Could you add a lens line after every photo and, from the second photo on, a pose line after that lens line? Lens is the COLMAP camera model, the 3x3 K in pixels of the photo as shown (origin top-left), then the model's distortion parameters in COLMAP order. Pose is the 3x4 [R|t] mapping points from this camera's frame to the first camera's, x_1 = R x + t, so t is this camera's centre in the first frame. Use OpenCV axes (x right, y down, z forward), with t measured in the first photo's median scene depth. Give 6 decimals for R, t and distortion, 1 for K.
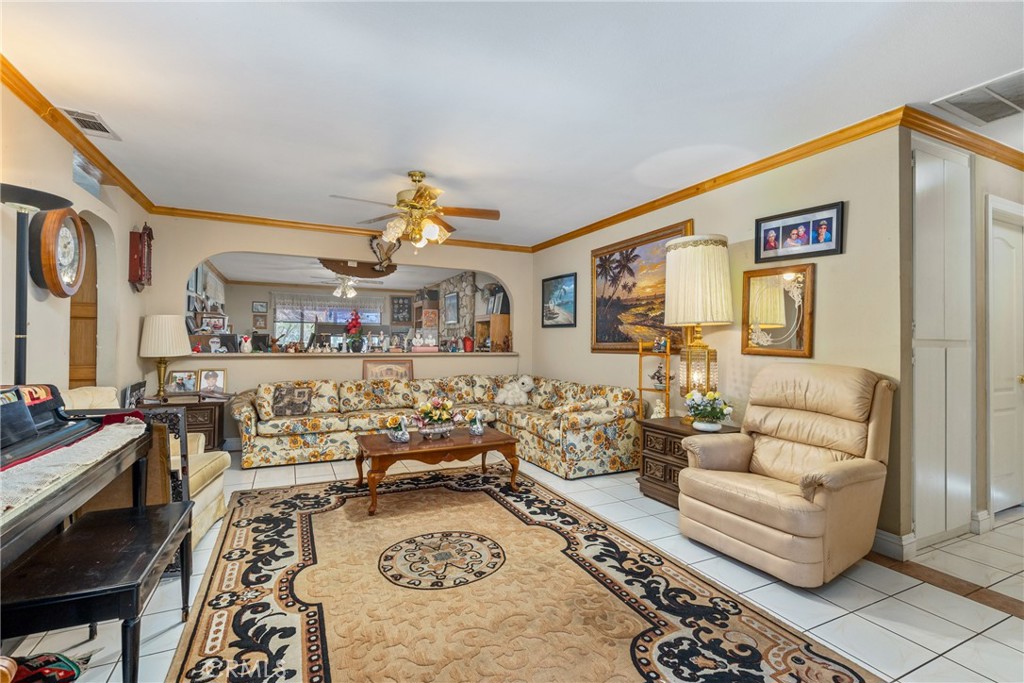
lens RADIAL K [[453.2, 0, 502.4], [0, 453.2, 339.9], [0, 0, 1]] dist [-0.004635, -0.000292]
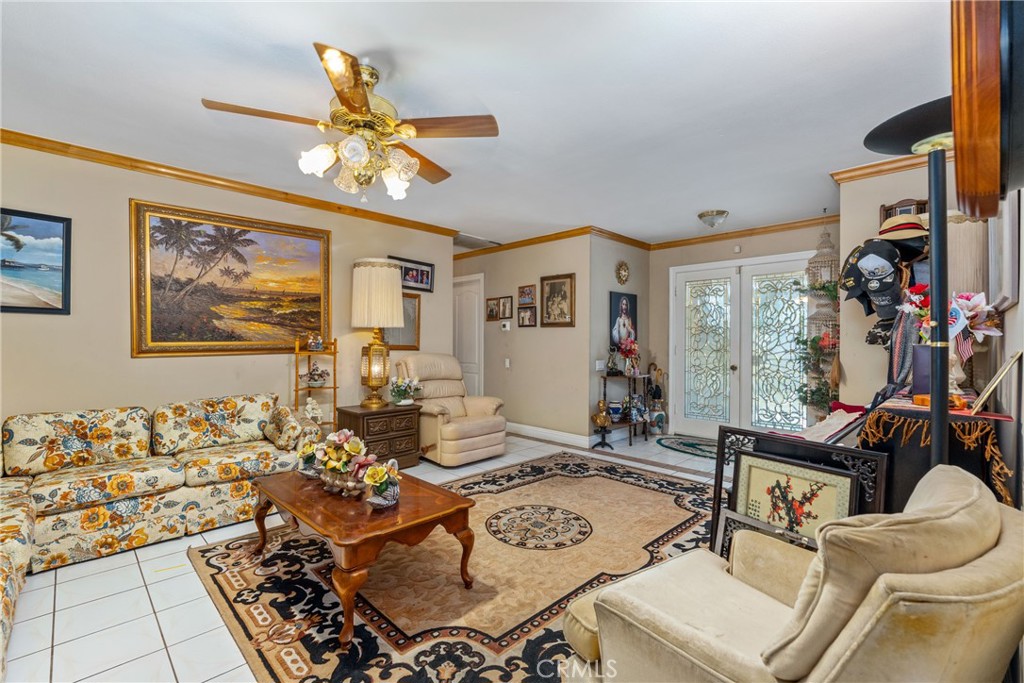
lens RADIAL K [[453.2, 0, 506.7], [0, 453.2, 342.0], [0, 0, 1]] dist [-0.004635, -0.000292]
pose [[-0.324540, -0.010185, 0.945817, -0.960062], [-0.010356, 0.999920, 0.007214, -0.006172], [-0.945815, -0.007454, -0.324620, 1.153142]]
